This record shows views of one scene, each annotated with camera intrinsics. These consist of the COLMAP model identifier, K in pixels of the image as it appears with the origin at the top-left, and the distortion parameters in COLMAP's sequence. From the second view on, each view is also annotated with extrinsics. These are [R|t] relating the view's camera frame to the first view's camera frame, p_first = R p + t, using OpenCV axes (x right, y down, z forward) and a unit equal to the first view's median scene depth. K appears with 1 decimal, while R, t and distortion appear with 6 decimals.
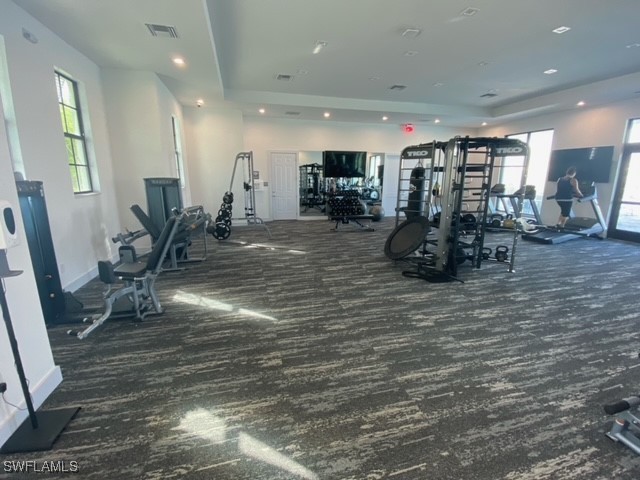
lens RADIAL K [[288.5, 0, 320.0], [0, 288.5, 240.0], [0, 0, 1]] dist [0.027343, -0.025694]
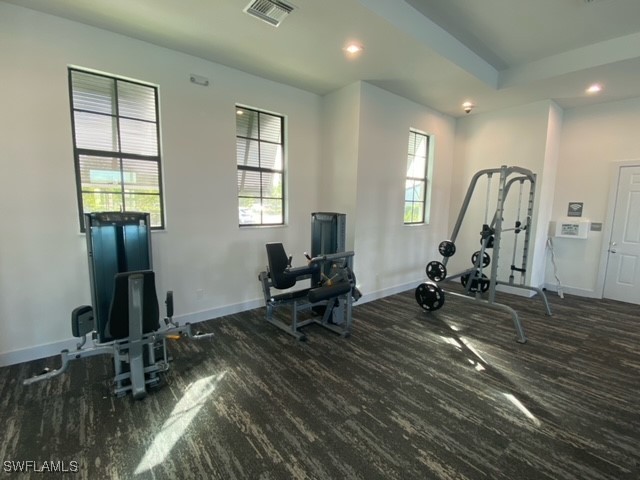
lens RADIAL K [[288.5, 0, 320.0], [0, 288.5, 240.0], [0, 0, 1]] dist [0.027343, -0.025694]
pose [[0.403026, 0.107197, -0.908889, 0.203112], [-0.206073, 0.978242, 0.023998, -0.199751], [0.891686, 0.177625, 0.416348, 0.872552]]
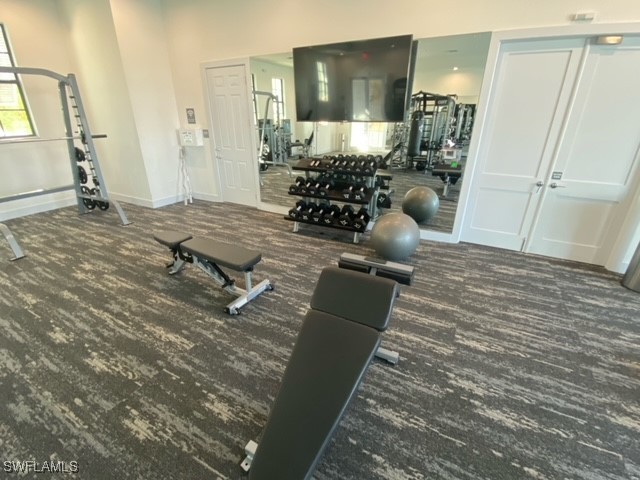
lens RADIAL K [[295.6, 0, 333.0], [0, 295.6, 241.1], [0, 0, 1]] dist [0.029089, -0.000232]
pose [[0.738187, 0.253893, -0.624995, 0.920815], [-0.143556, 0.964374, 0.222204, -0.386992], [0.659144, -0.074306, 0.748336, 1.788815]]
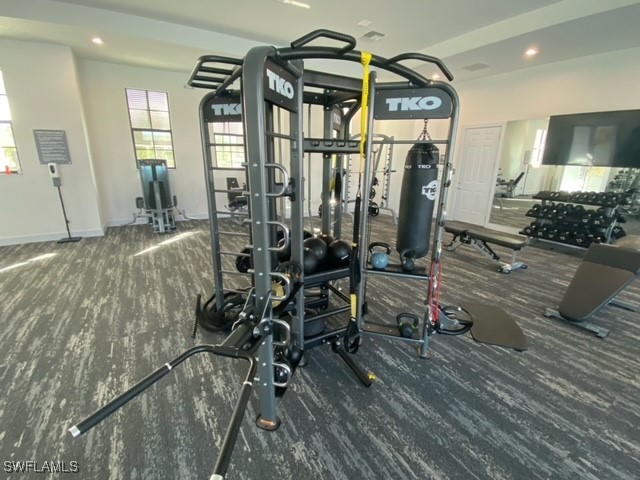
lens RADIAL K [[299.4, 0, 320.0], [0, 299.4, 240.0], [0, 0, 1]] dist [0.027719, -0.025379]
pose [[0.258255, 0.250449, -0.933049, 1.216415], [-0.218860, 0.955869, 0.195998, -0.247273], [0.940960, 0.153590, 0.301671, 1.148975]]
